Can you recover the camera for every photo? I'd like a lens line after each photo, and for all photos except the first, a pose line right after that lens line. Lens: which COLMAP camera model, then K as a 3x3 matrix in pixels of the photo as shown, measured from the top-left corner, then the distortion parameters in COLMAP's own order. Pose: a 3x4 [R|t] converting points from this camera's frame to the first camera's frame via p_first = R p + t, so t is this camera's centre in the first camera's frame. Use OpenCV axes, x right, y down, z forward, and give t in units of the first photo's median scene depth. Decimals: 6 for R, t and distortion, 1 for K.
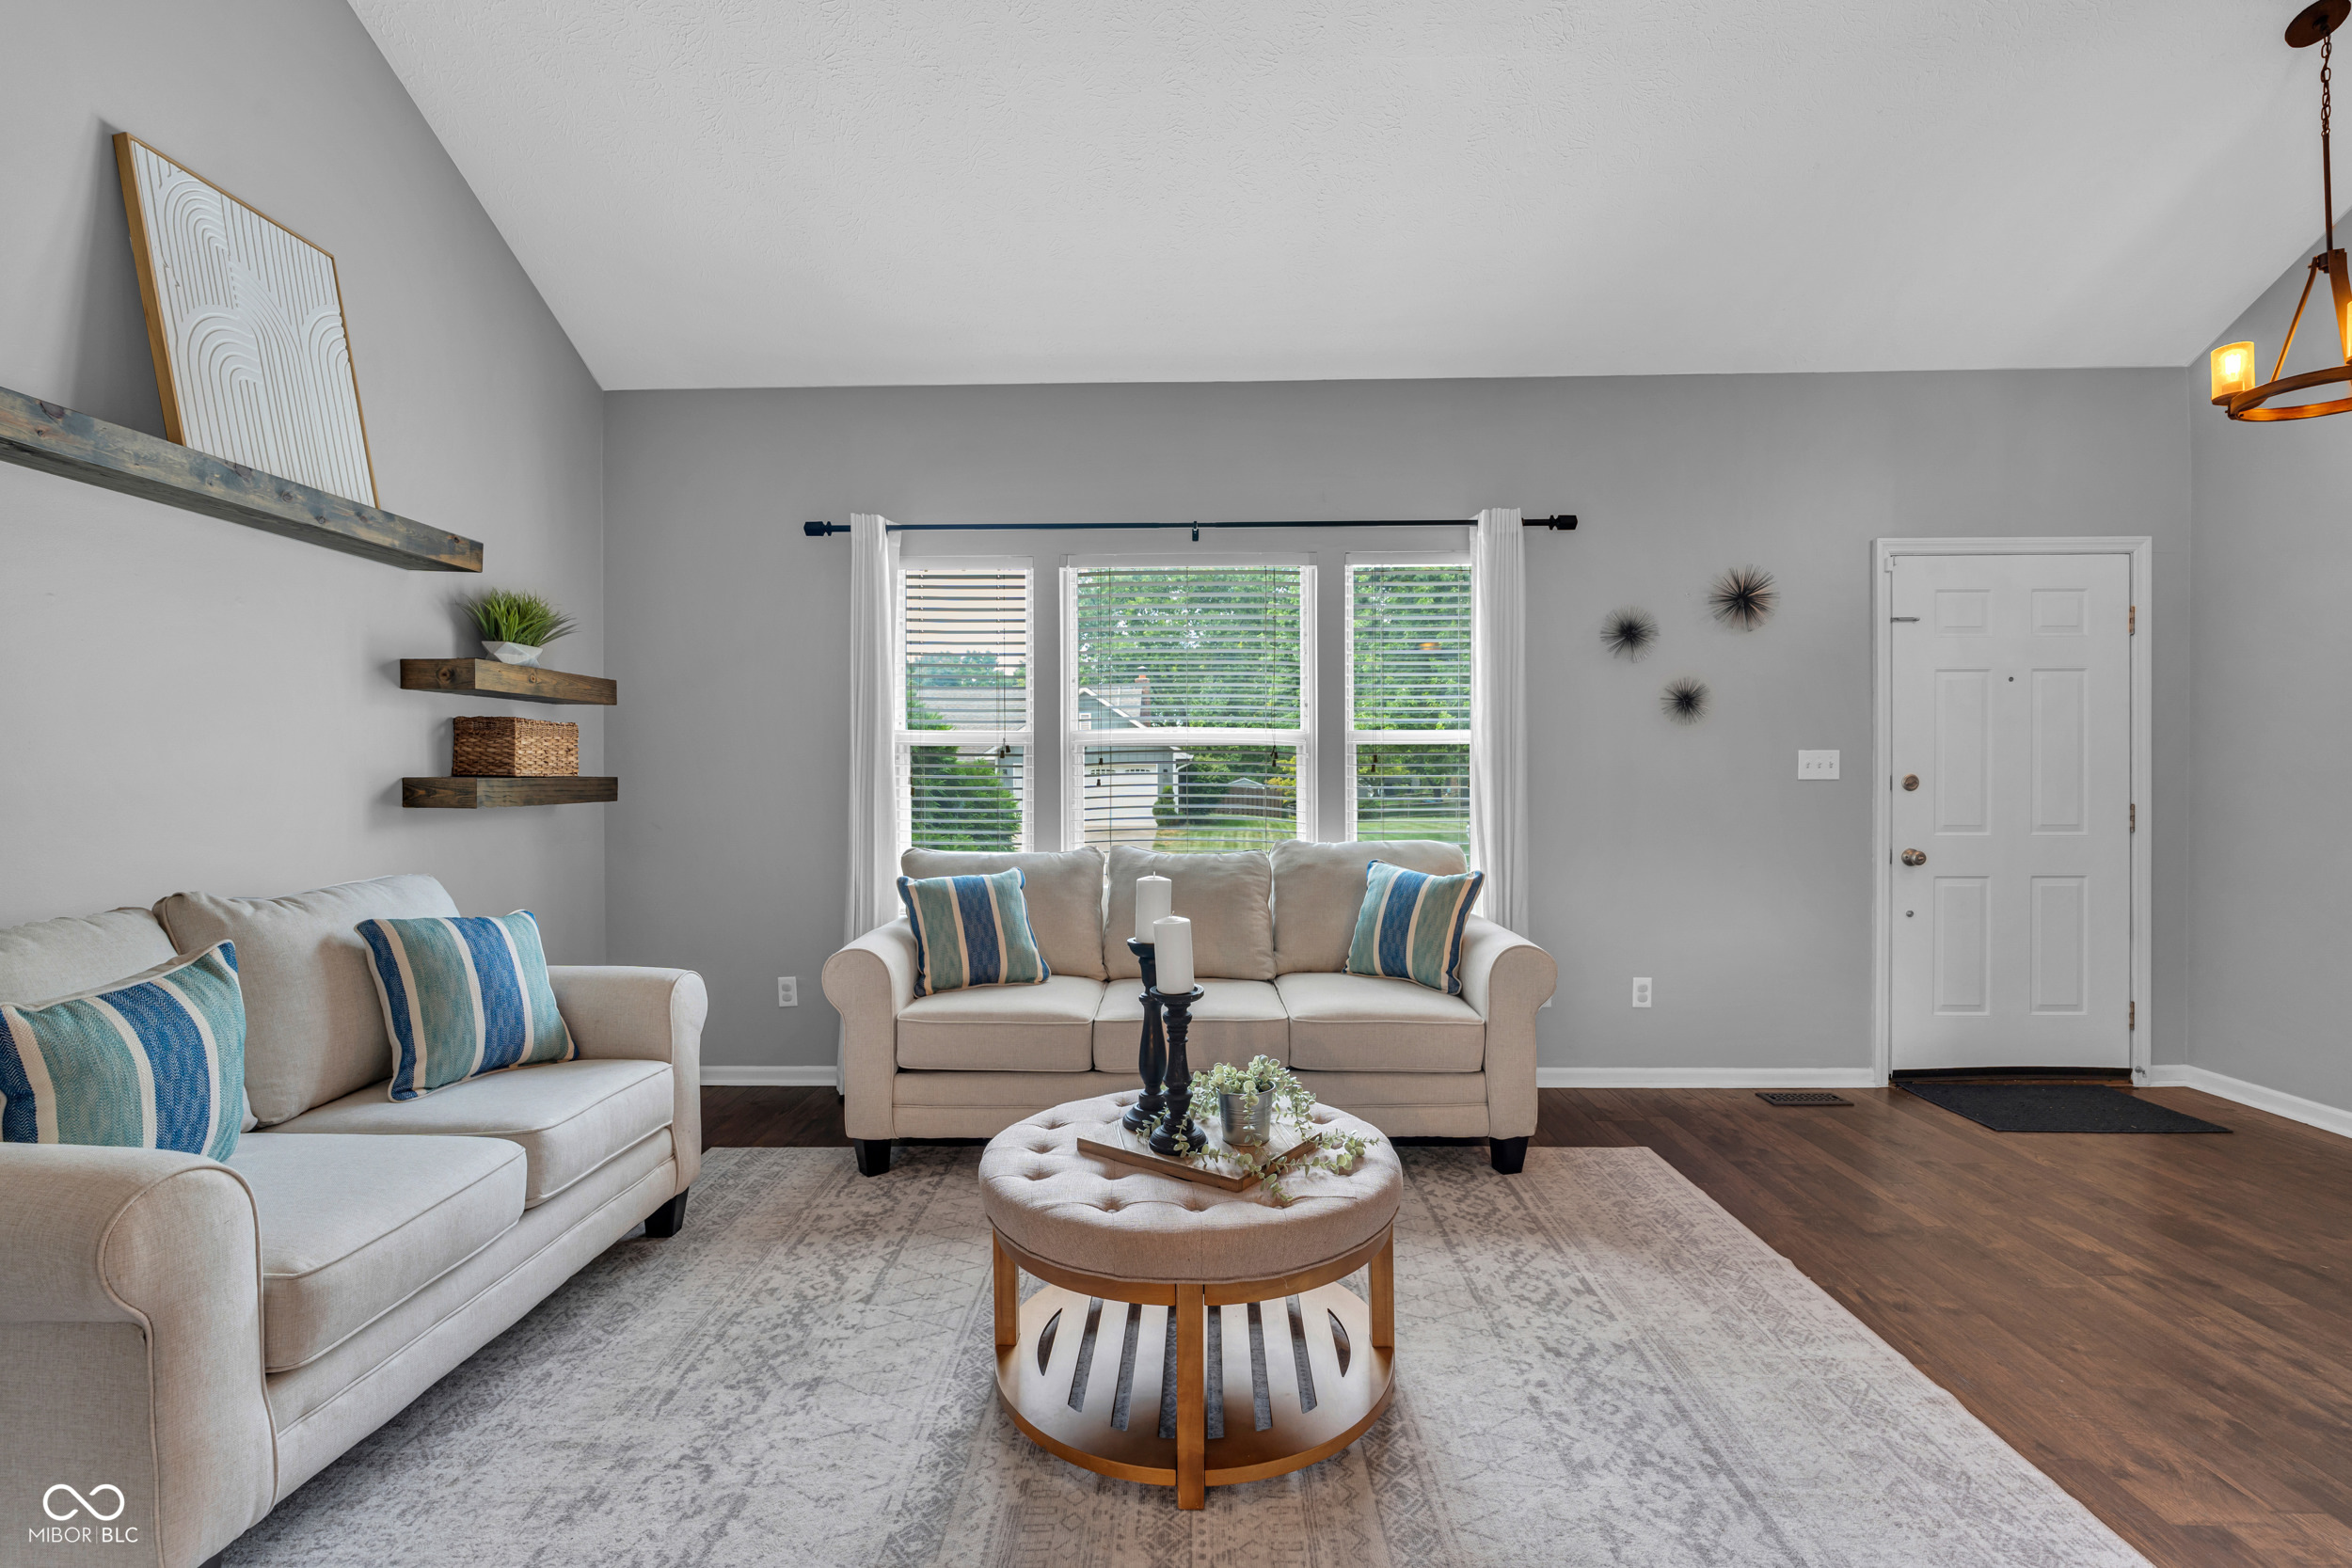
lens RADIAL K [[1061.6, 0, 1176.0], [0, 1061.6, 784.0], [0, 0, 1]] dist [-0.008258, 0.003558]
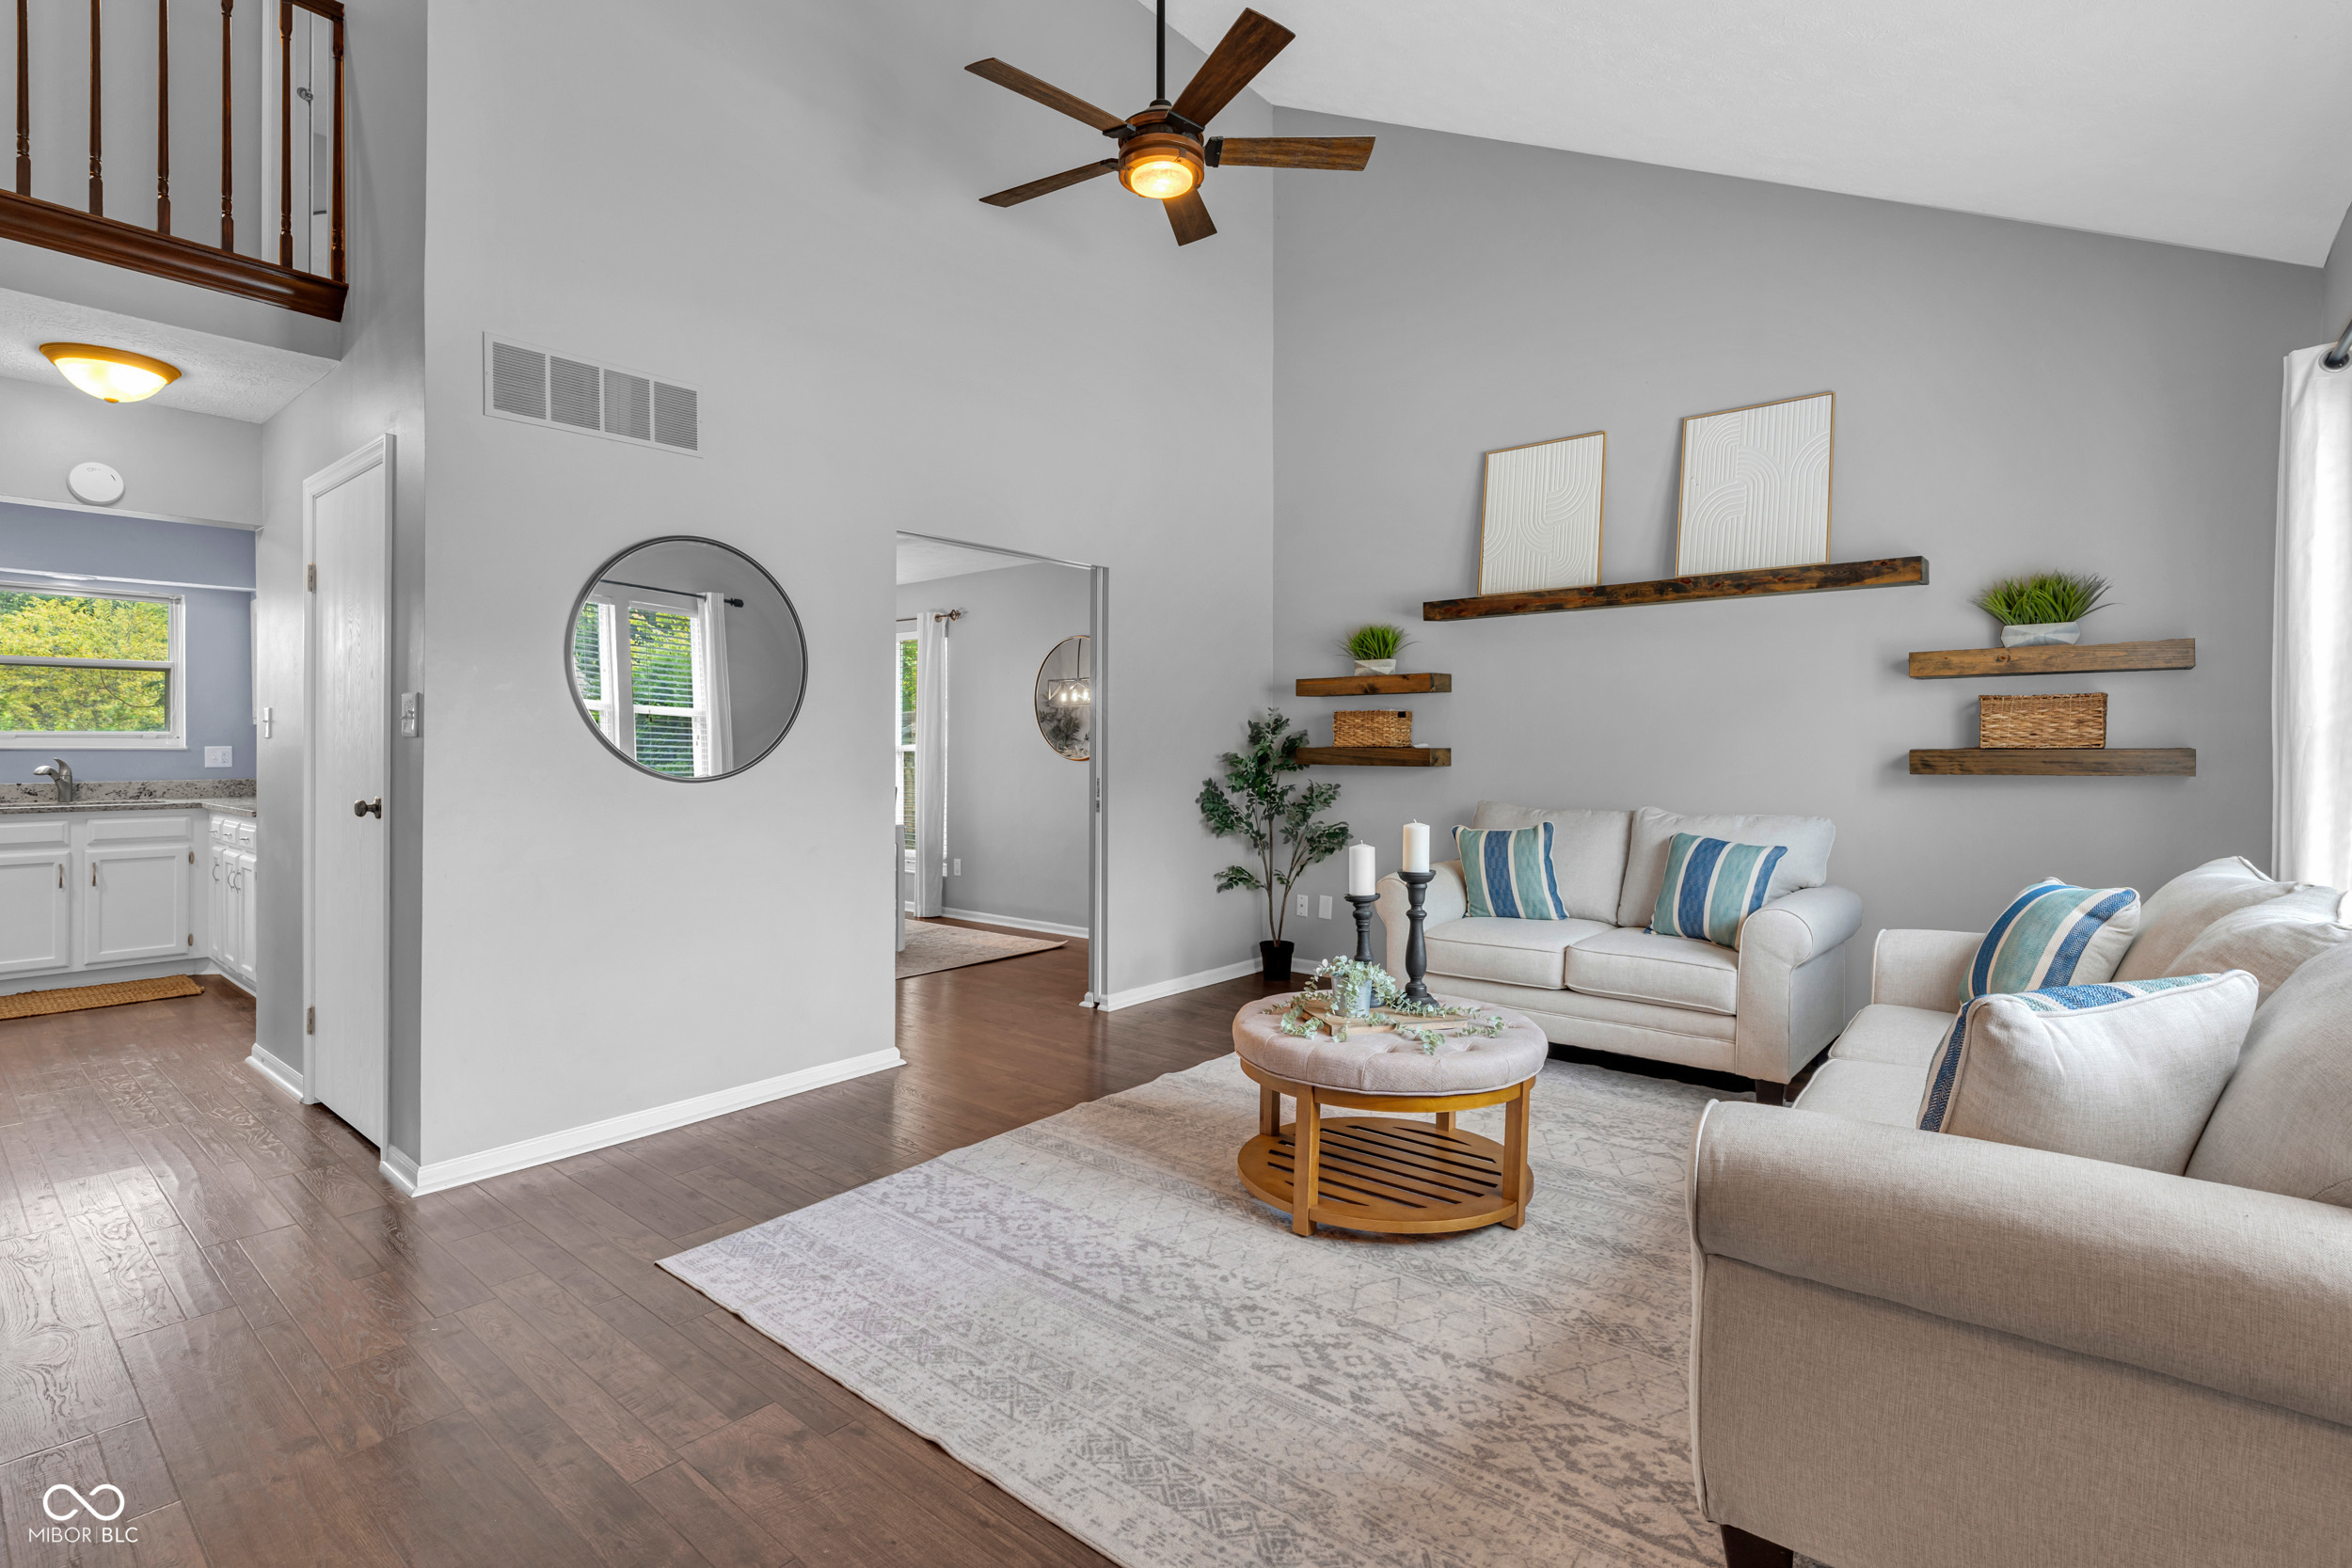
lens RADIAL K [[1084.4, 0, 1173.4], [0, 1084.4, 752.9], [0, 0, 1]] dist [-0.001590, 0.001128]
pose [[-0.622684, 0.004389, -0.782461, 1.080725], [-0.004497, 0.999948, 0.009188, -0.011747], [0.782460, 0.009239, -0.622632, 1.403338]]
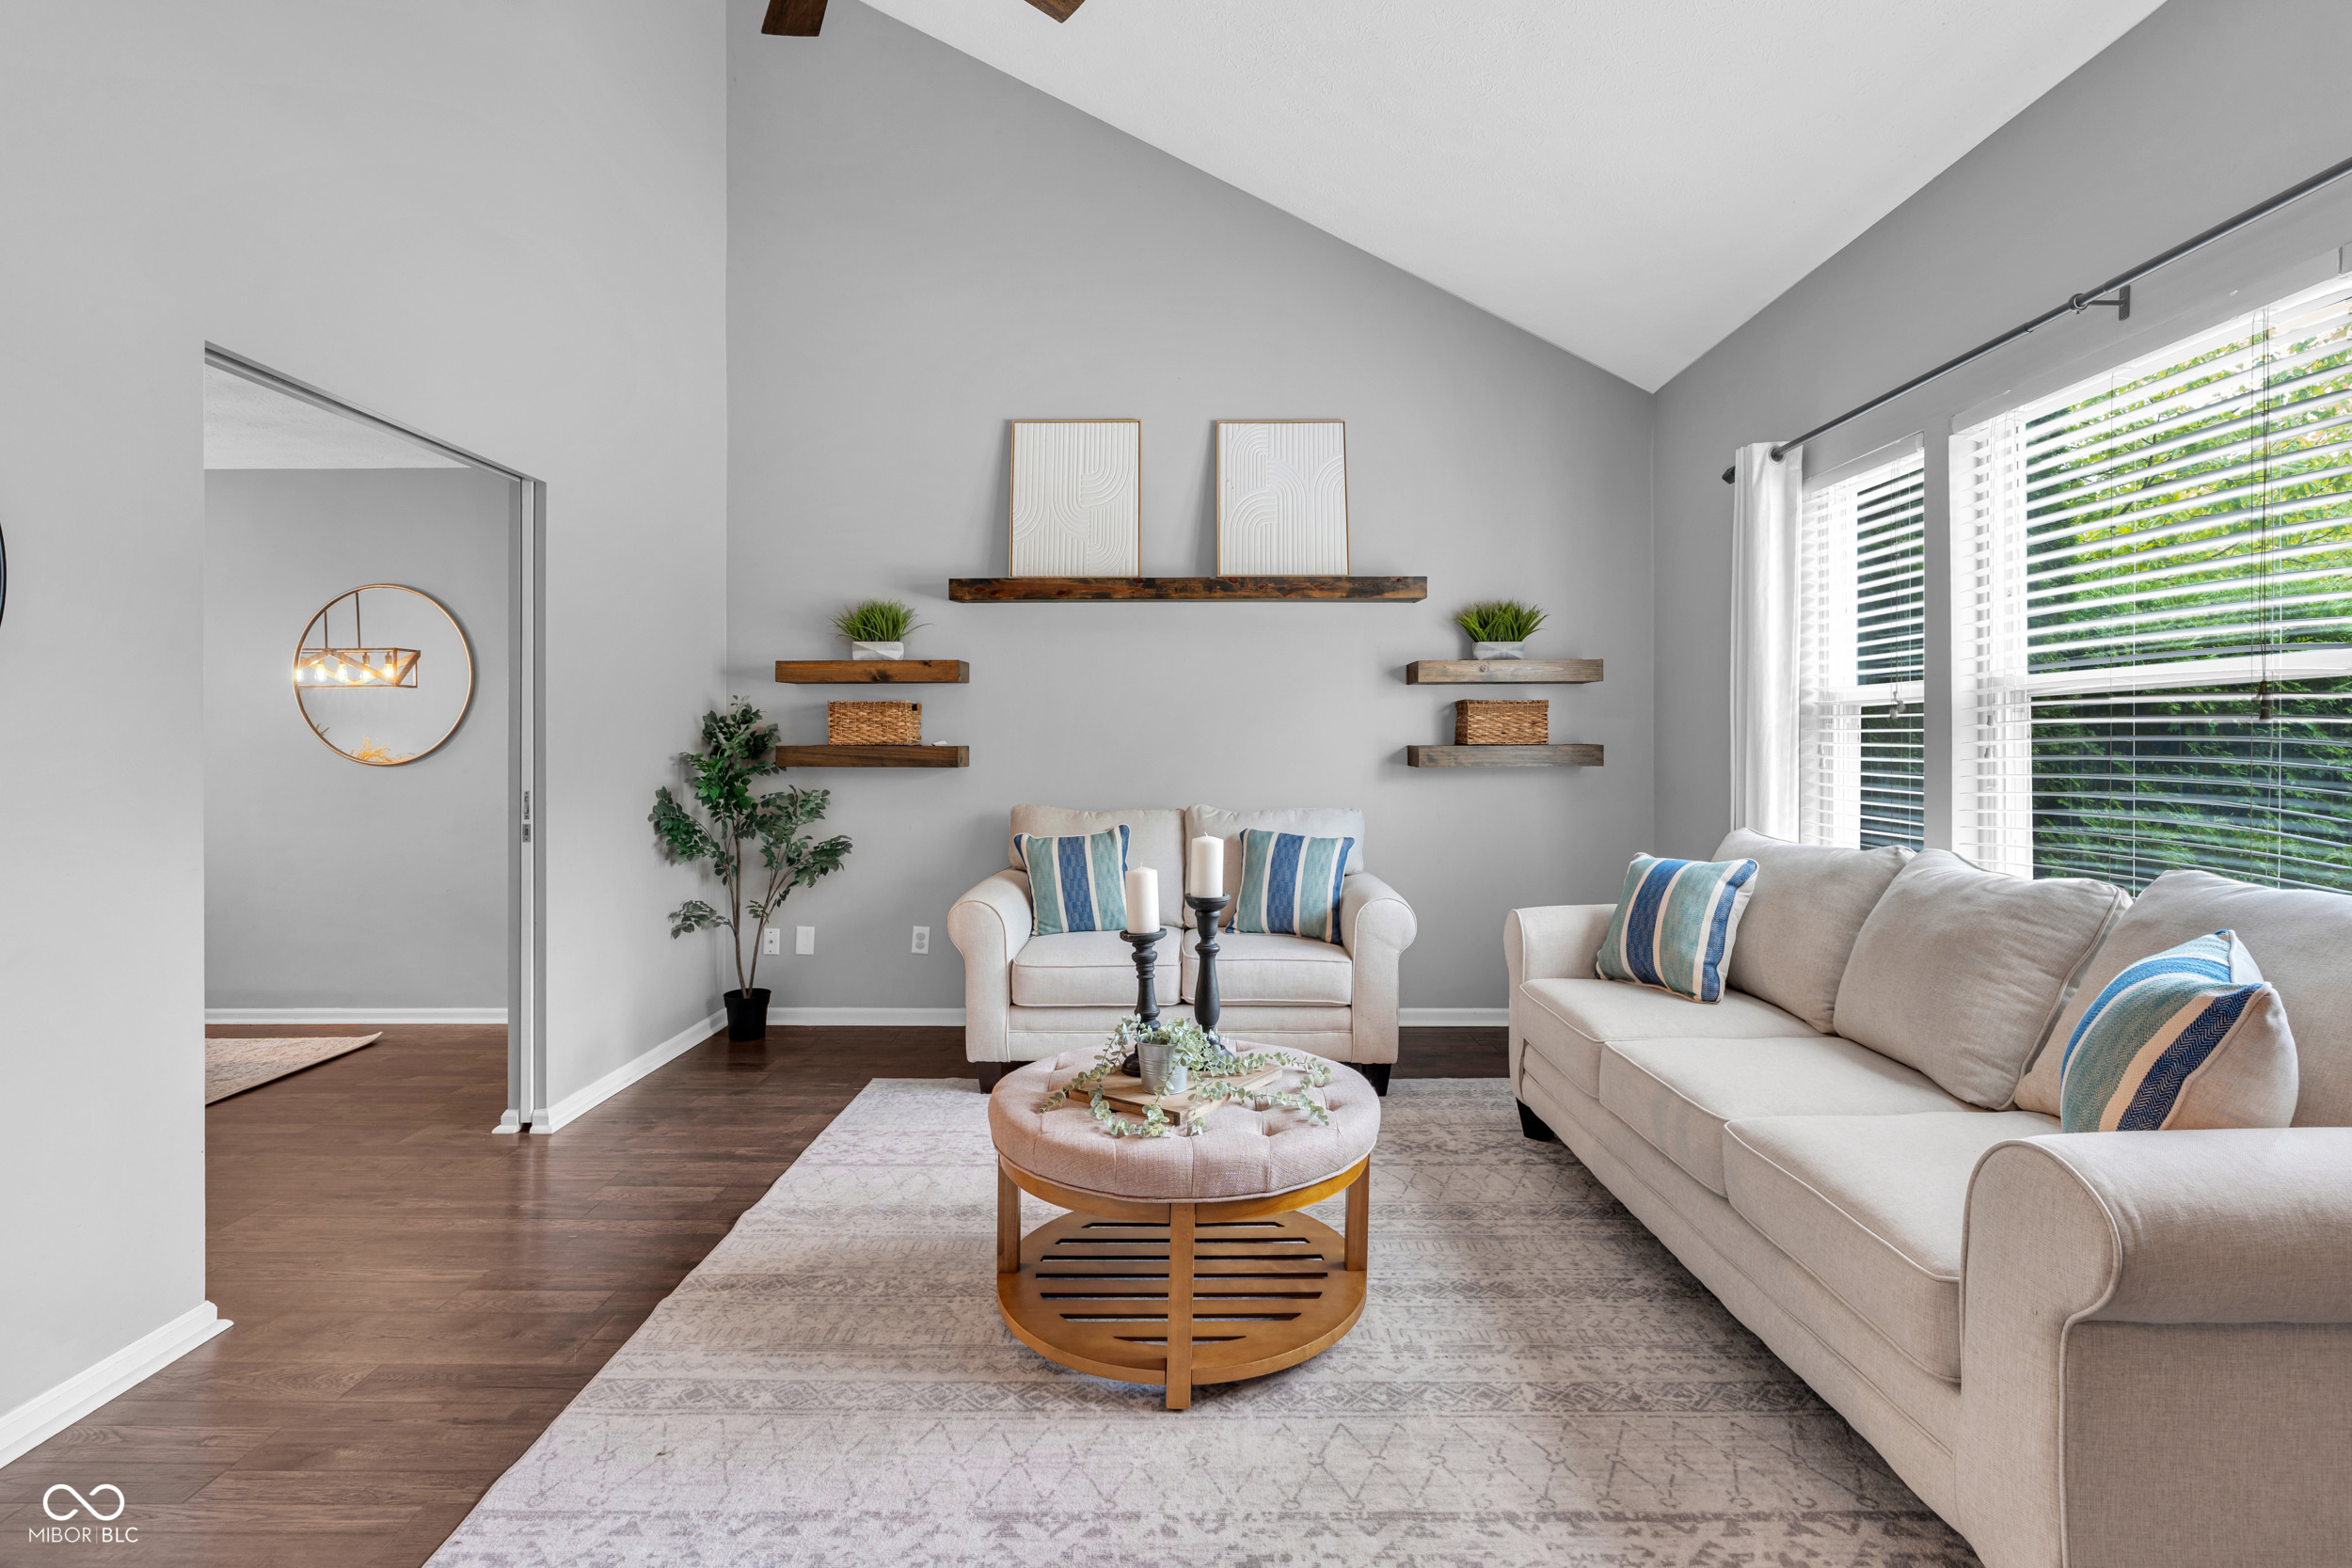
lens RADIAL K [[1062.2, 0, 1172.0], [0, 1062.2, 749.8], [0, 0, 1]] dist [-0.002873, 0.000928]
pose [[0.011348, 0.004015, -0.999928, 0.932027], [-0.003784, 0.999985, 0.003972, -0.006145], [0.999928, 0.003739, 0.011363, 0.827112]]
